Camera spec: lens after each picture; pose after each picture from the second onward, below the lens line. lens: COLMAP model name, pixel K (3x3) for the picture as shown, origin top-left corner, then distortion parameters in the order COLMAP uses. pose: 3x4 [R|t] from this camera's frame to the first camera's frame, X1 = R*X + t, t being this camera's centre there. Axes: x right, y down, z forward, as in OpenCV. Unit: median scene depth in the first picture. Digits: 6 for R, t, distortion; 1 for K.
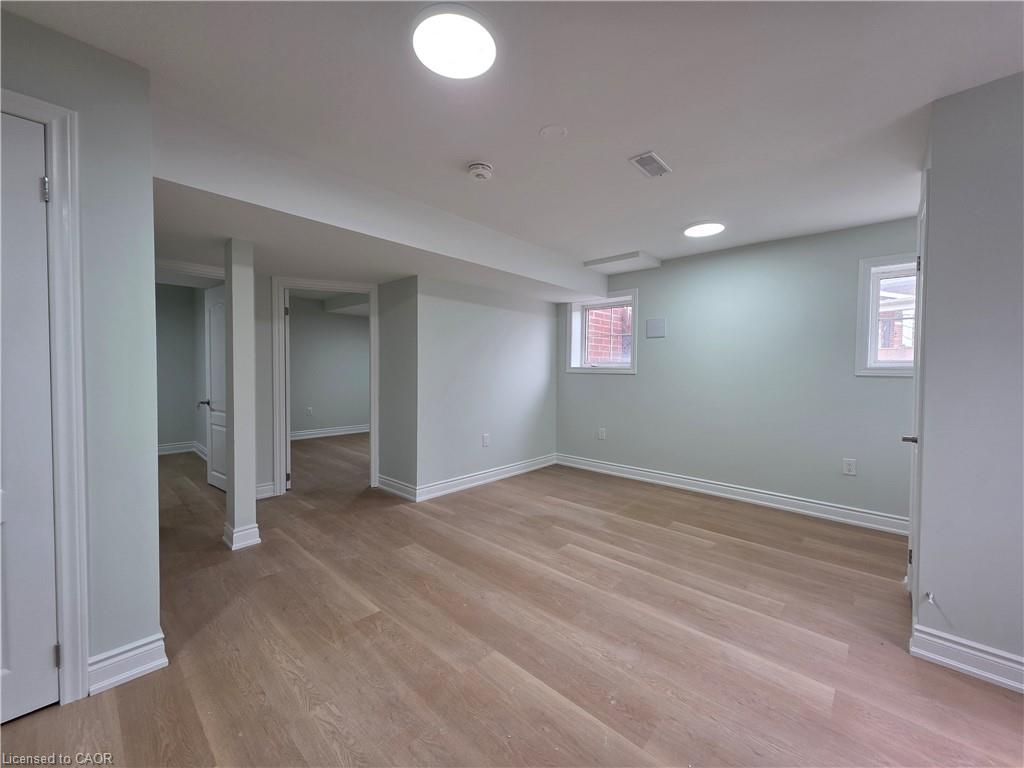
lens RADIAL K [[406.8, 0, 516.2], [0, 406.8, 379.8], [0, 0, 1]] dist [0.006284, -0.000574]
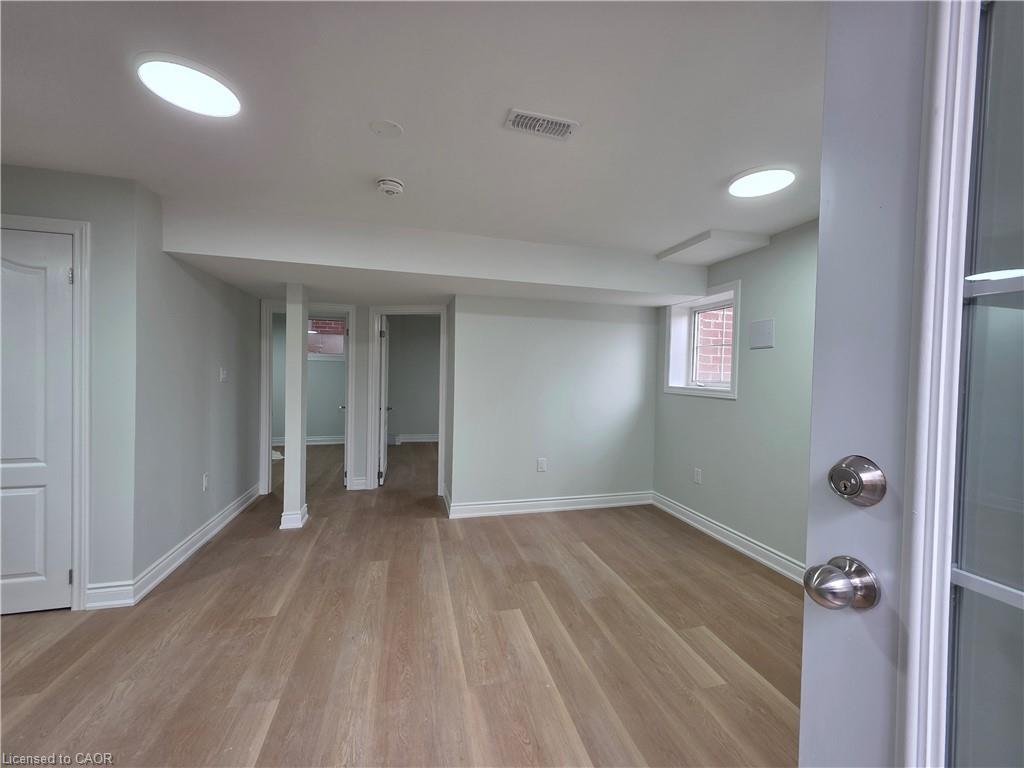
lens RADIAL K [[406.8, 0, 516.2], [0, 406.8, 379.8], [0, 0, 1]] dist [0.006284, -0.000574]
pose [[0.842627, 0.017837, -0.538202, 0.600938], [-0.027901, 0.999555, -0.010557, -0.051623], [0.537774, 0.023912, 0.842750, 0.321137]]
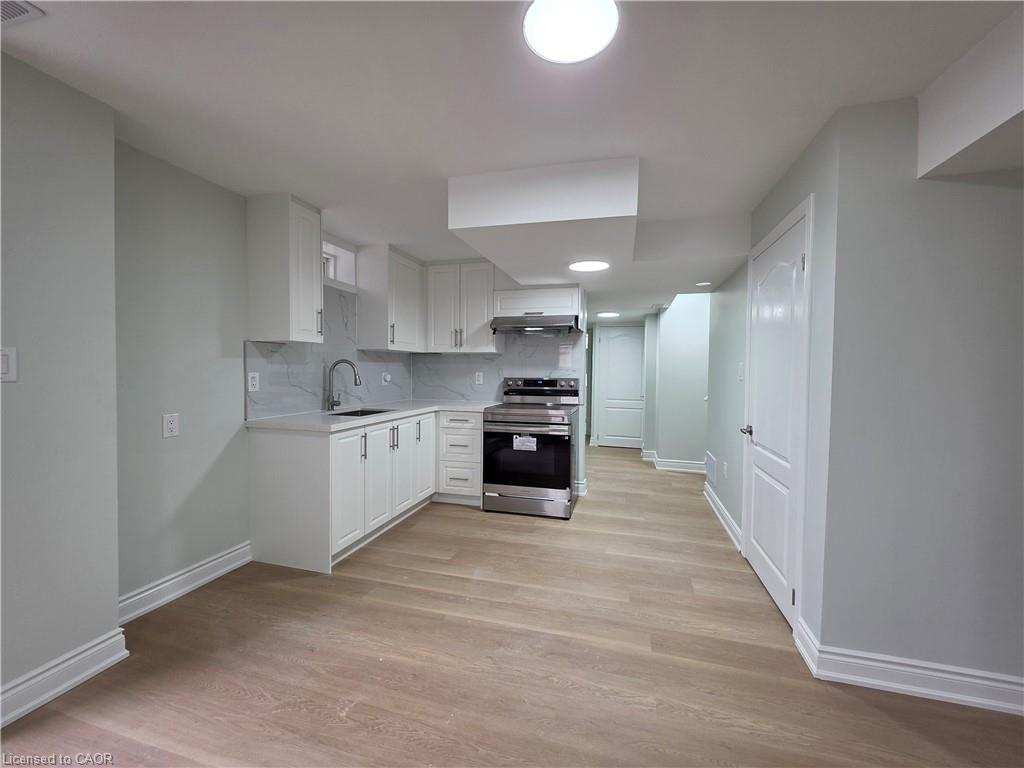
lens RADIAL K [[406.8, 0, 518.4], [0, 406.8, 378.2], [0, 0, 1]] dist [0.006284, -0.000574]
pose [[-0.889079, -0.008913, -0.457667, 0.186901], [-0.032451, 0.998522, 0.043593, -0.051118], [0.456602, 0.053609, -0.888054, 0.962258]]
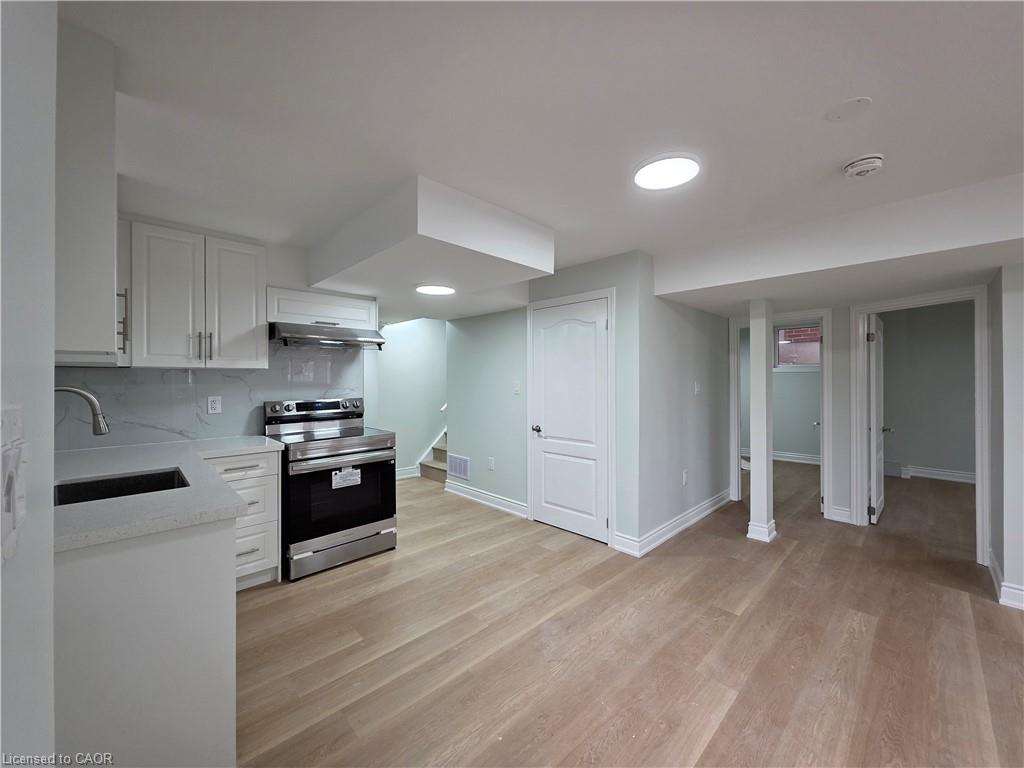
lens RADIAL K [[406.8, 0, 518.1], [0, 406.8, 377.8], [0, 0, 1]] dist [0.006284, -0.000574]
pose [[-0.052090, -0.012854, -0.998560, 0.663681], [-0.026470, 0.999584, -0.011487, -0.058247], [0.998291, 0.025834, -0.052409, 0.326117]]
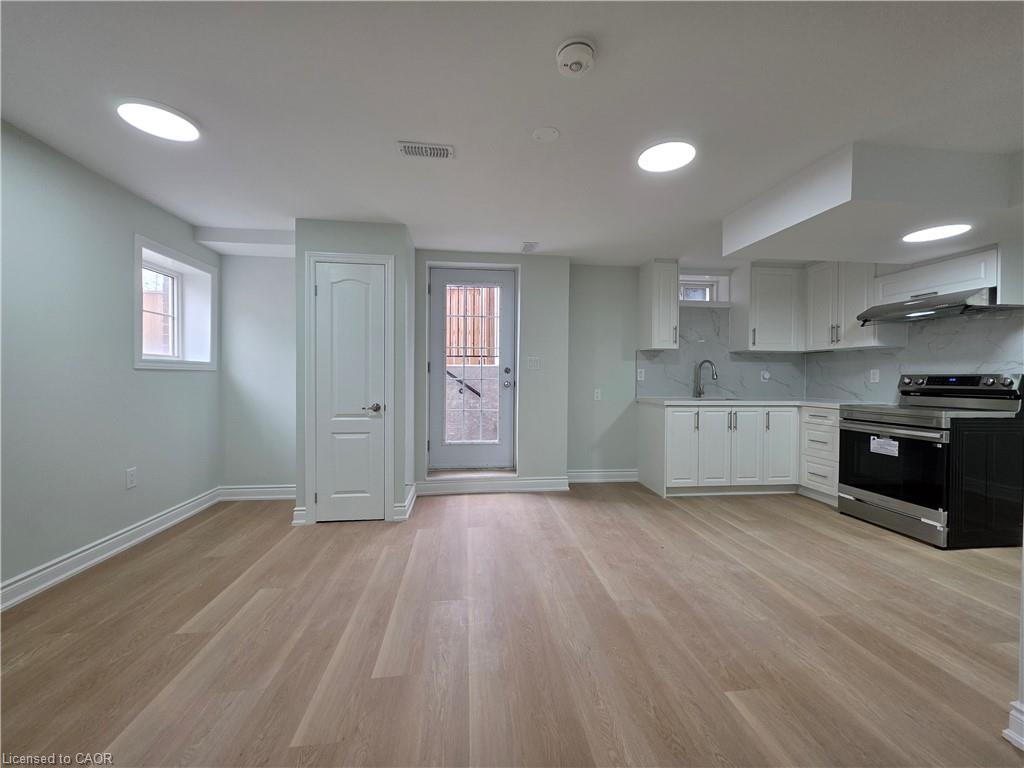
lens RADIAL K [[406.8, 0, 516.6], [0, 406.8, 378.1], [0, 0, 1]] dist [0.006284, -0.000574]
pose [[-0.760287, -0.019724, 0.649288, -0.399217], [0.003448, 0.999402, 0.034398, -0.021998], [-0.649578, 0.028391, -0.759764, 1.384758]]
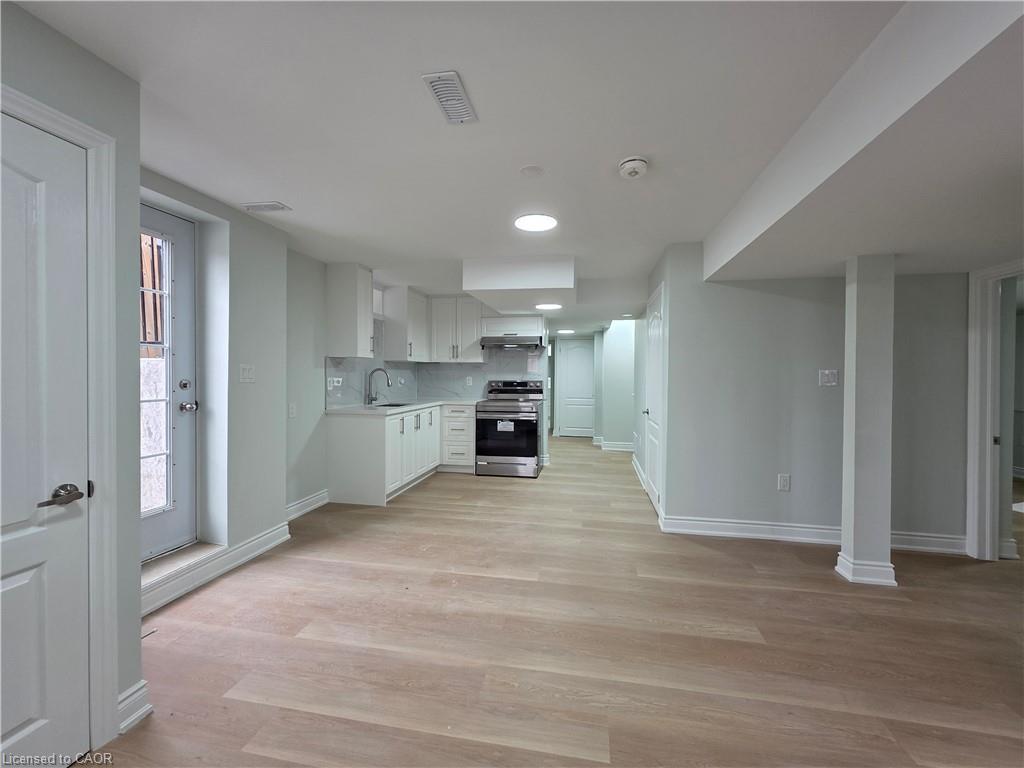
lens RADIAL K [[406.8, 0, 519.8], [0, 406.8, 376.6], [0, 0, 1]] dist [0.006284, -0.000574]
pose [[-0.846781, -0.010305, -0.531843, 0.517837], [-0.028680, 0.999243, 0.026302, -0.064994], [0.531169, 0.037525, -0.846435, 1.442231]]
